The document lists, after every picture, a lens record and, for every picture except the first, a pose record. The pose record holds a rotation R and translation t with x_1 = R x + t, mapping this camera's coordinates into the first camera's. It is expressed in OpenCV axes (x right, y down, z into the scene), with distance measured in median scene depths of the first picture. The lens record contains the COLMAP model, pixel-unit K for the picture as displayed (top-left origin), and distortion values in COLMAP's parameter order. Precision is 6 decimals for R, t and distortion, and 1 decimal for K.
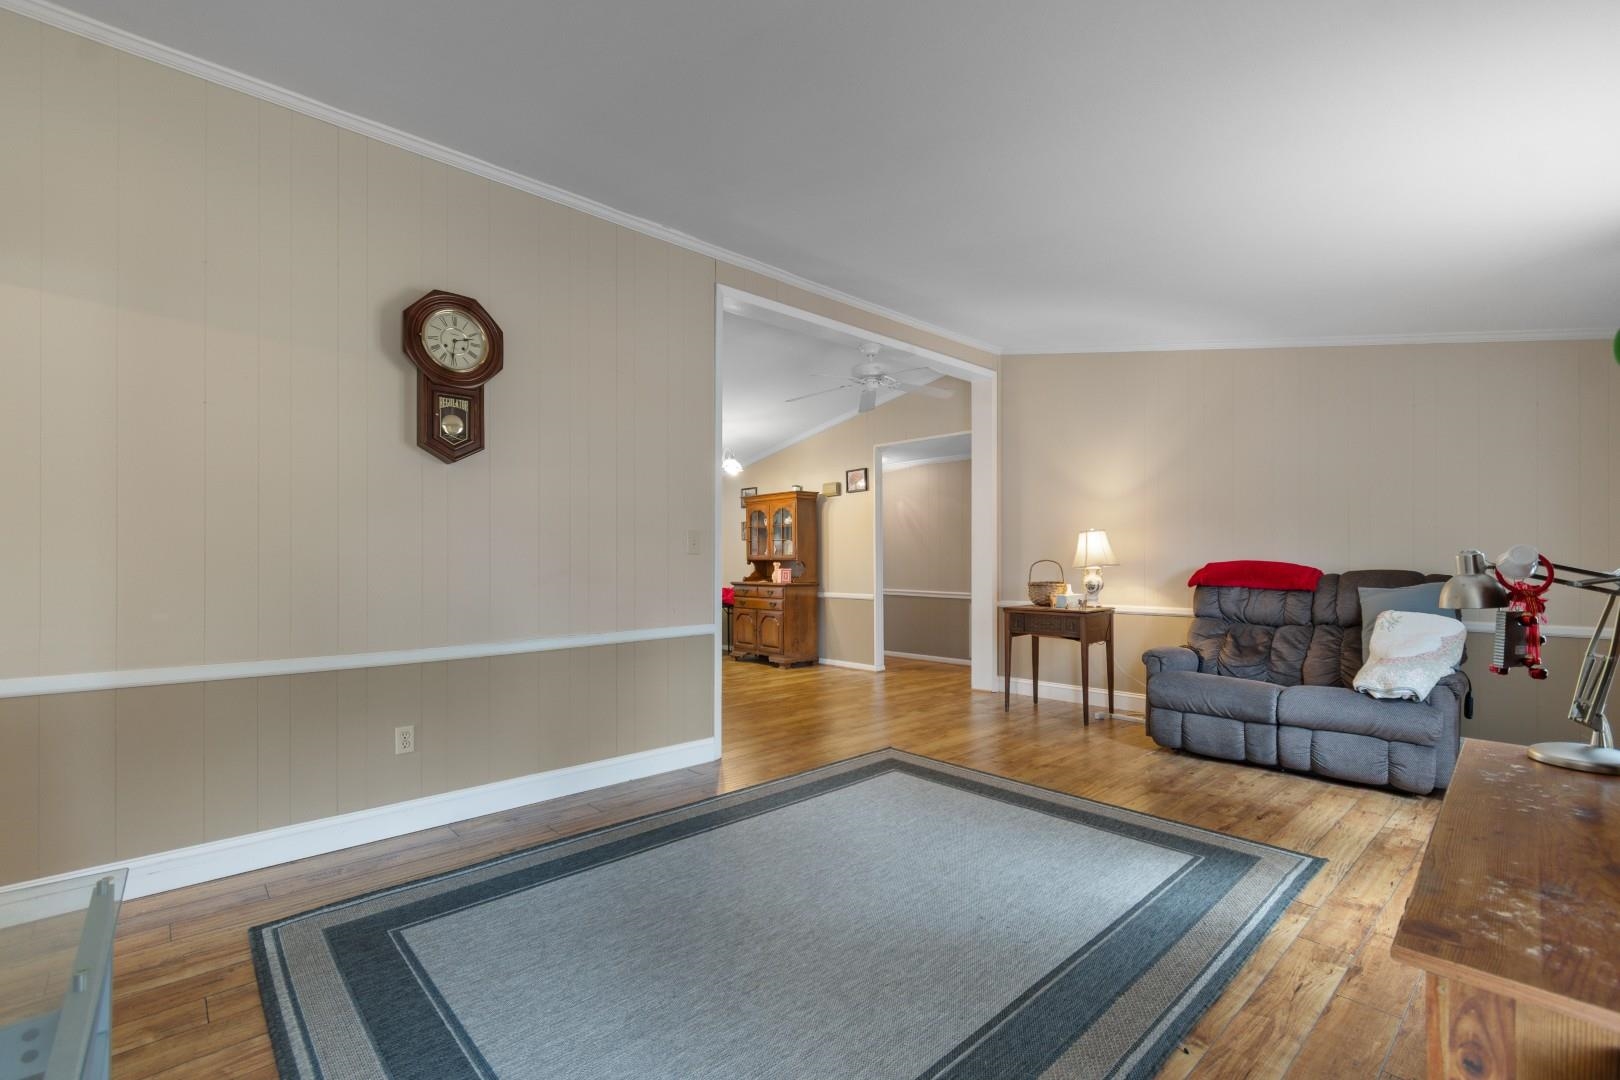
lens RADIAL K [[711.2, 0, 803.6], [0, 711.2, 554.2], [0, 0, 1]] dist [0.006648, -0.002109]
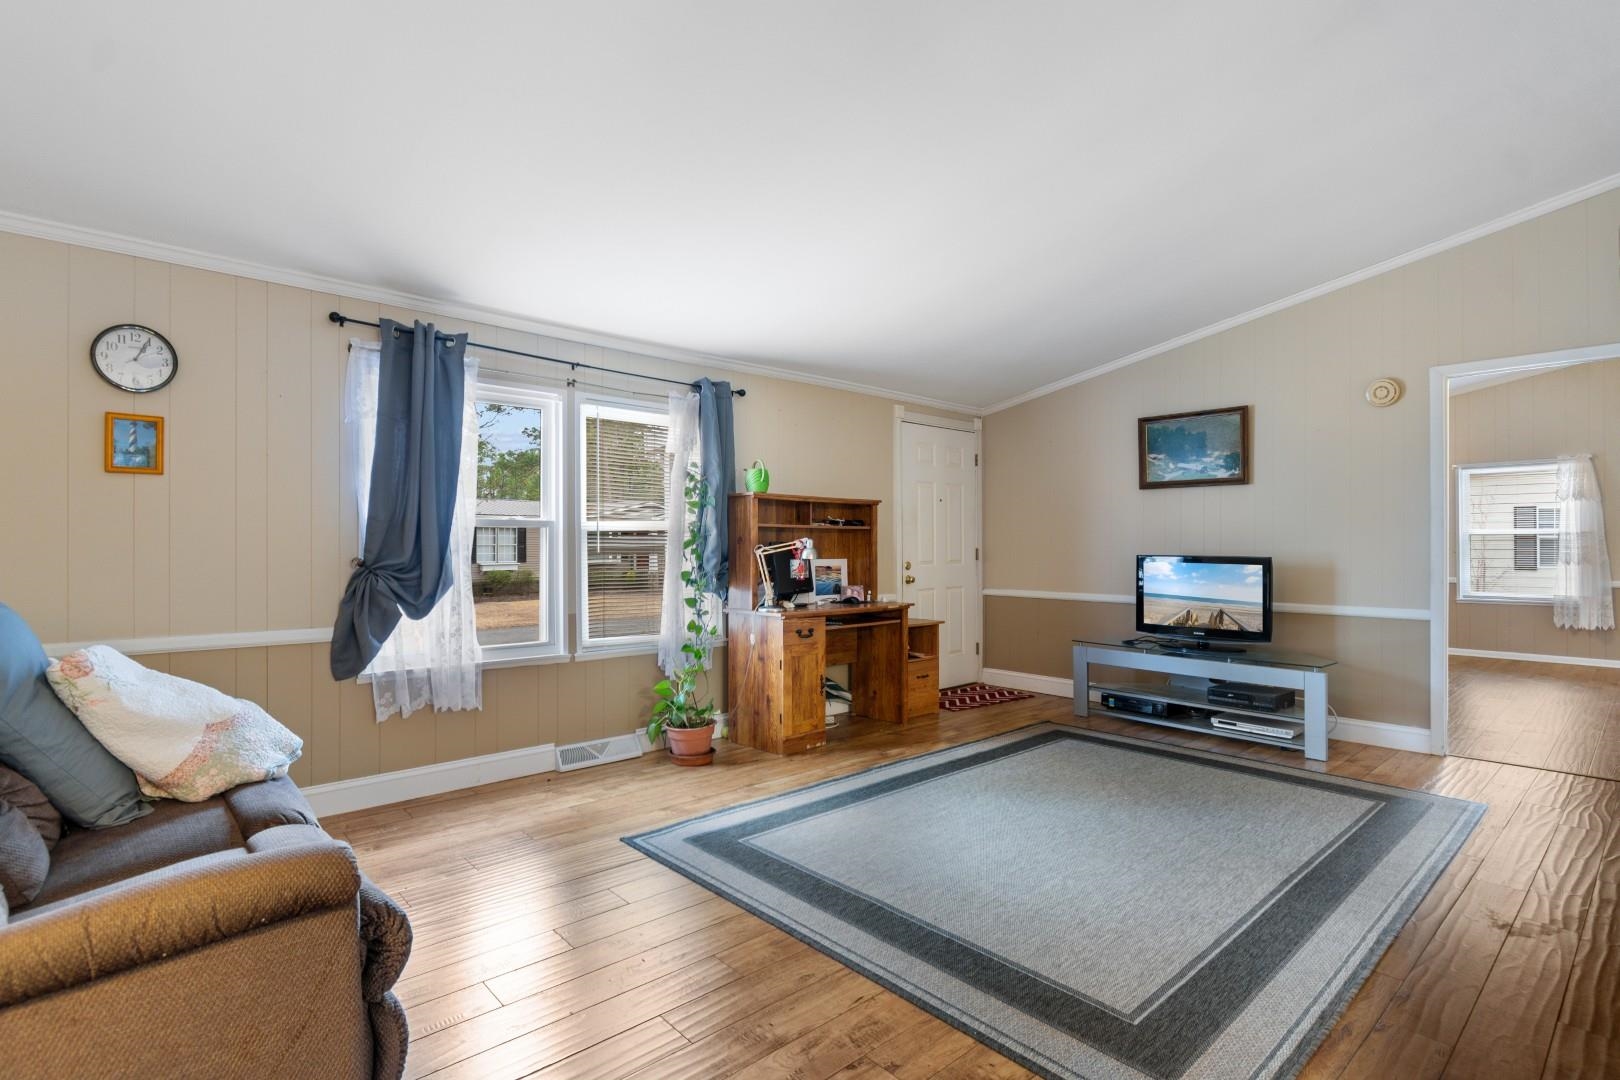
lens RADIAL K [[792.3, 0, 805.6], [0, 792.3, 539.0], [0, 0, 1]] dist [0.001163, -0.001457]
pose [[-0.999996, 0.001721, 0.002175, 0.314264], [0.001693, 0.999912, -0.013153, 0.011987], [-0.002197, -0.013149, -0.999911, 1.427608]]
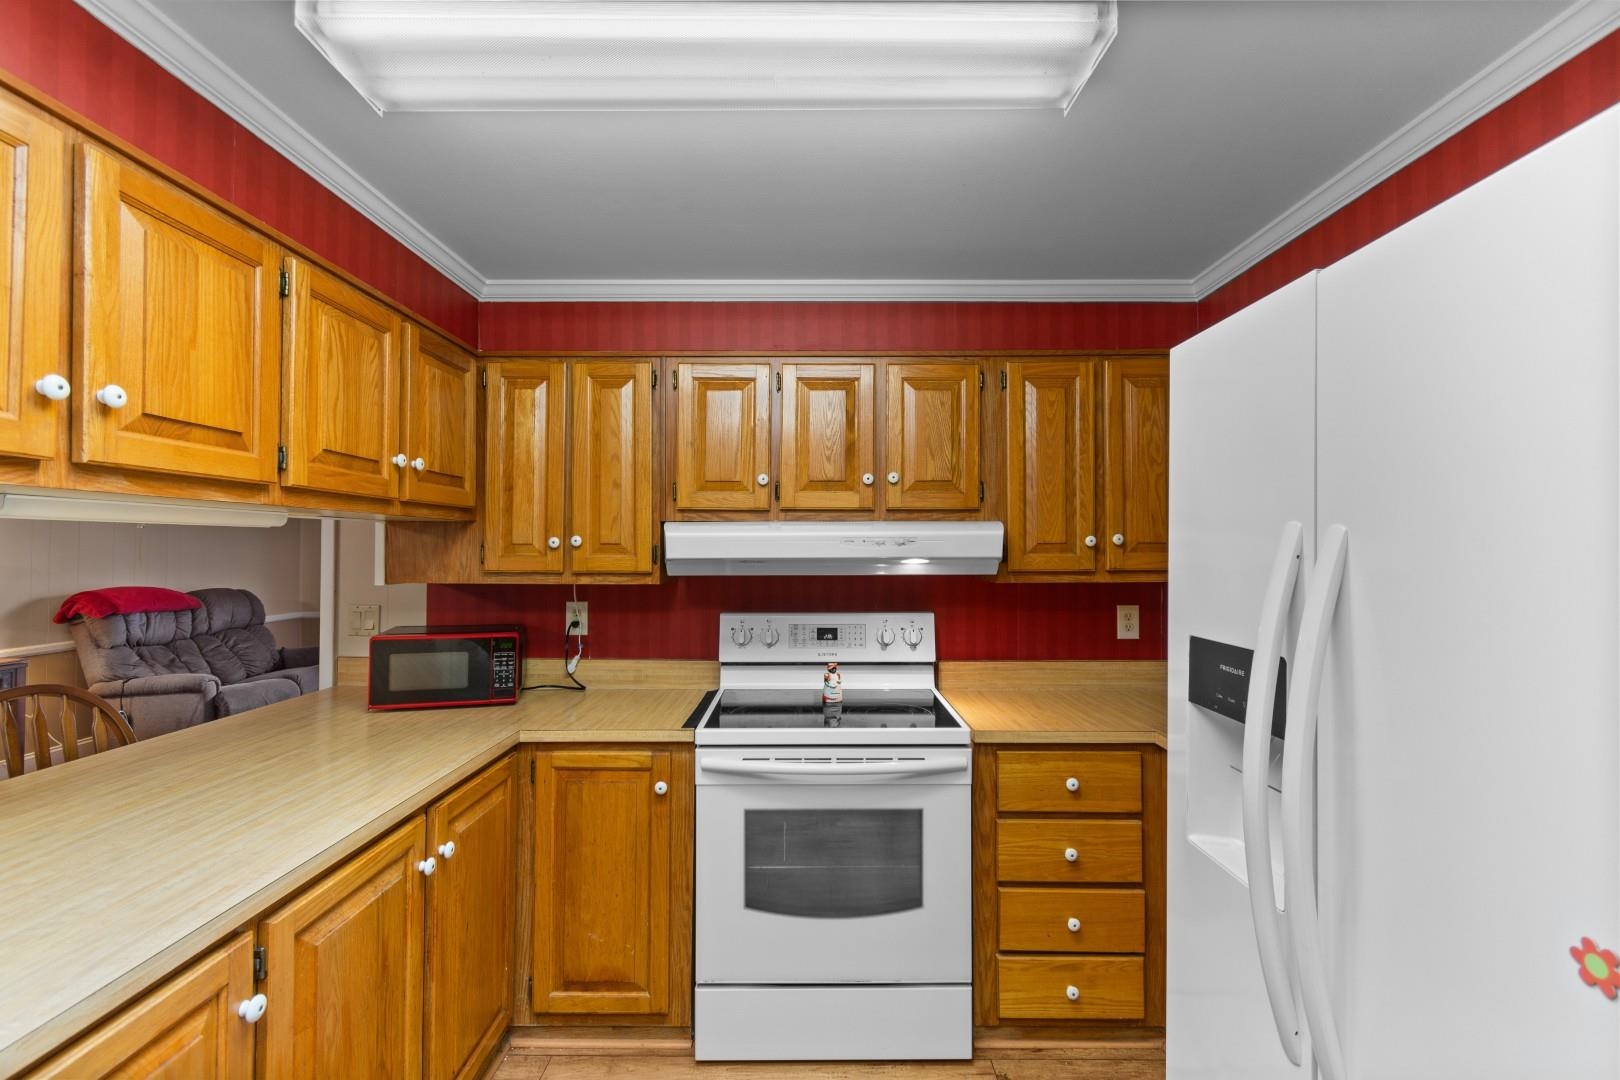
lens RADIAL K [[711.2, 0, 811.5], [0, 711.2, 536.3], [0, 0, 1]] dist [0.006648, -0.002109]
pose [[-0.730034, 0.008756, 0.683355, -0.931165], [-0.005839, 0.999802, -0.019048, -0.058115], [-0.683386, -0.017896, -0.729838, 1.239269]]
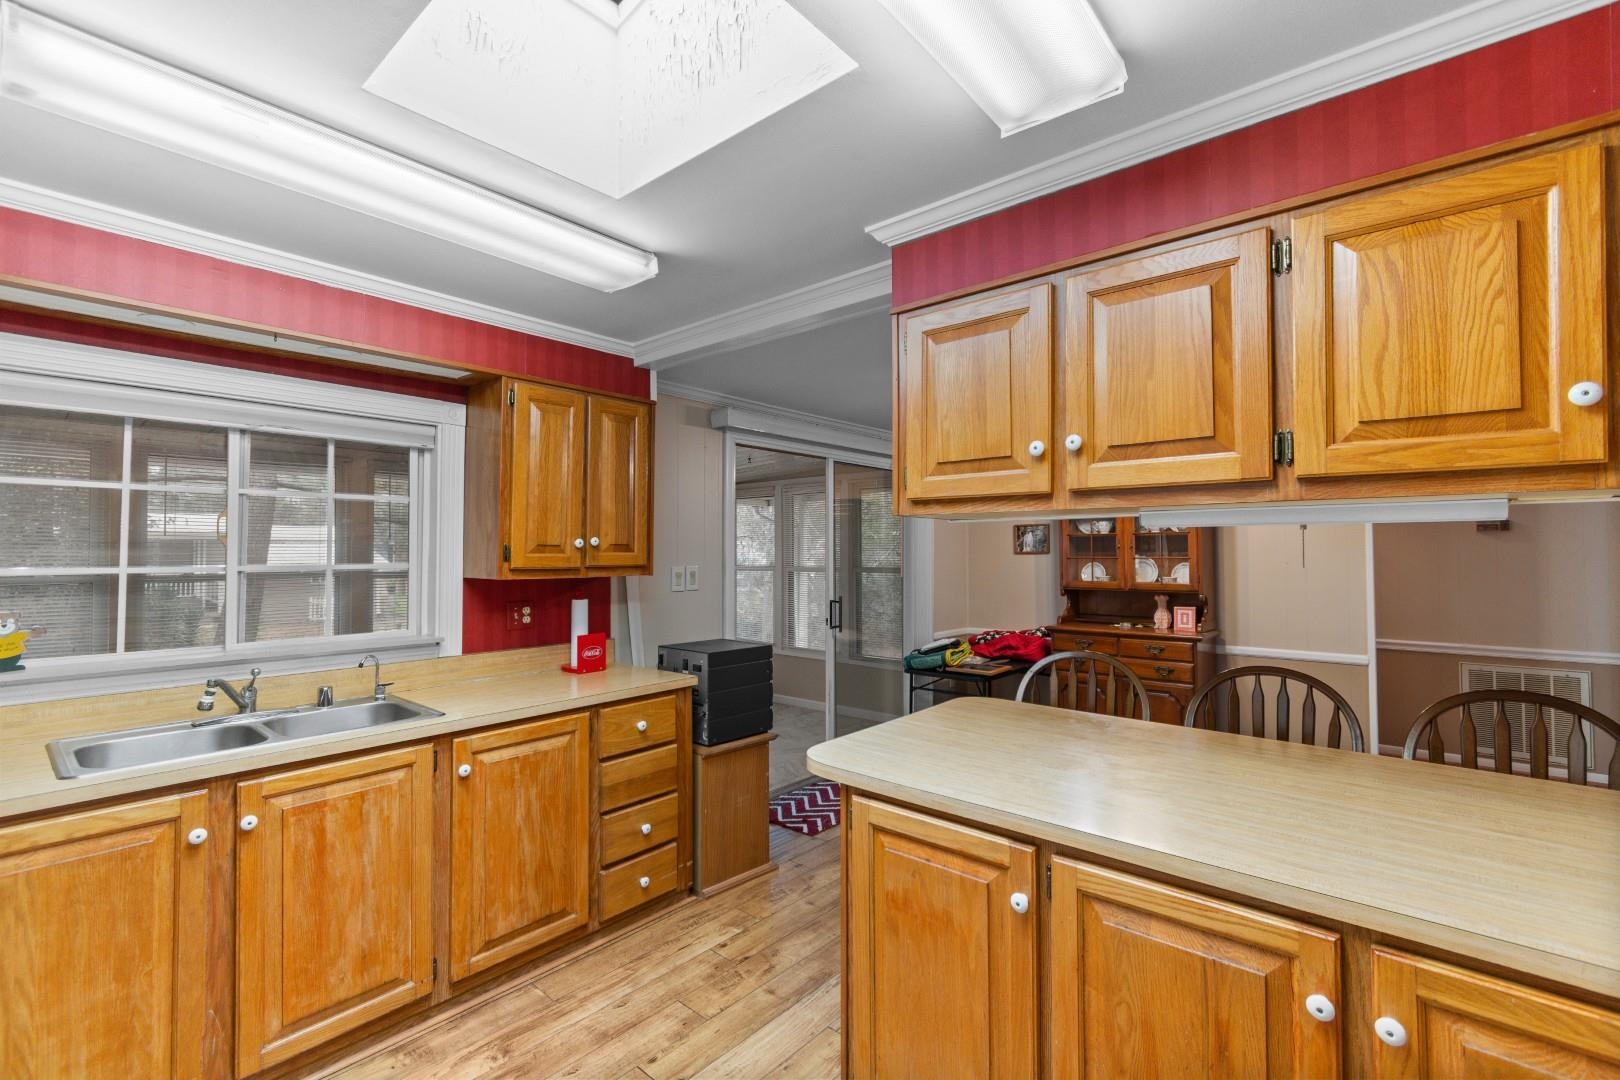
lens RADIAL K [[711.2, 0, 813.5], [0, 711.2, 533.8], [0, 0, 1]] dist [0.006648, -0.002109]
pose [[0.994069, -0.000211, 0.108751, -0.735860], [0.002145, 0.999842, -0.017664, -0.058538], [-0.108730, 0.017792, 0.993912, 0.855210]]
